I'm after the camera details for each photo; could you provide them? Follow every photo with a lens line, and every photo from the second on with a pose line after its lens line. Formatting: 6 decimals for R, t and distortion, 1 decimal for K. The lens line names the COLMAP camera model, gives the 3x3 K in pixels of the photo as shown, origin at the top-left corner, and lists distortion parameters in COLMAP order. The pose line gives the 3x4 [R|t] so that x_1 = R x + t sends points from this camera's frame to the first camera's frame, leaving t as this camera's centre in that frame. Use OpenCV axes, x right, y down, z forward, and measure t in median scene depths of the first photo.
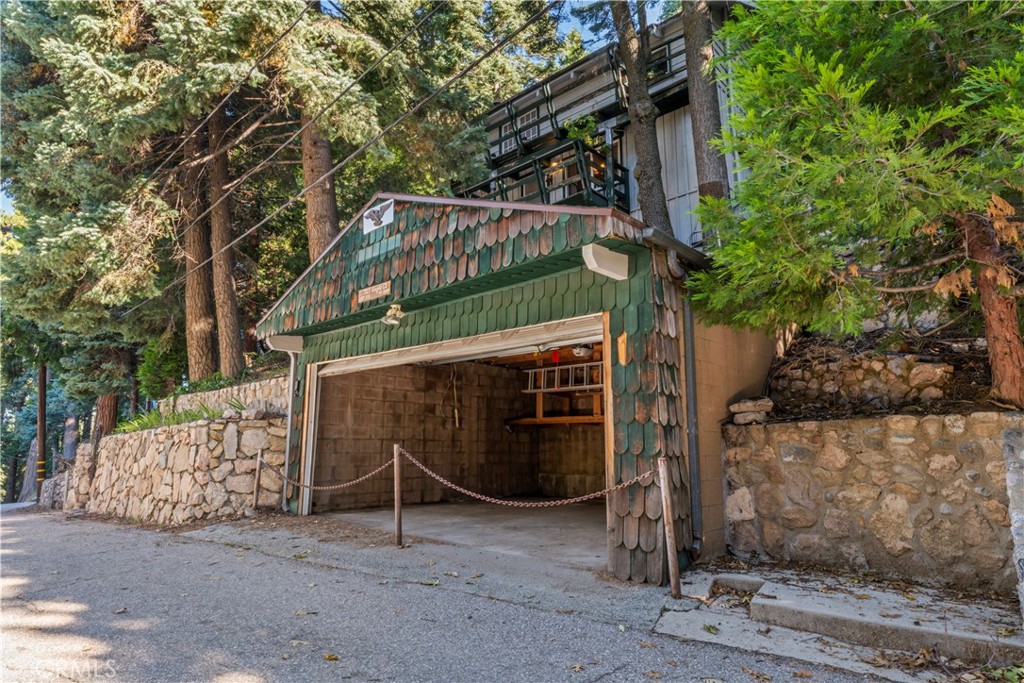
lens RADIAL K [[584.9, 0, 514.9], [0, 584.9, 352.0], [0, 0, 1]] dist [-0.003356, -0.000498]
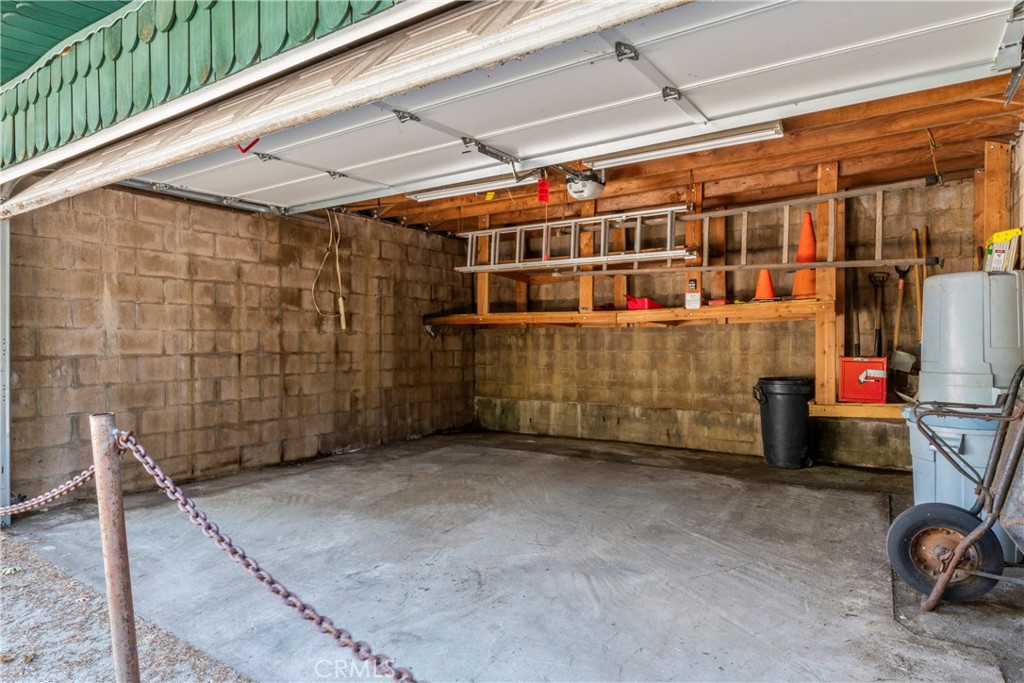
lens RADIAL K [[584.9, 0, 514.9], [0, 584.9, 352.0], [0, 0, 1]] dist [-0.003356, -0.000498]
pose [[0.985688, -0.003888, 0.168534, -0.029322], [-0.027158, 0.983013, 0.181513, 0.041084], [-0.166377, -0.183492, 0.968839, 0.407953]]
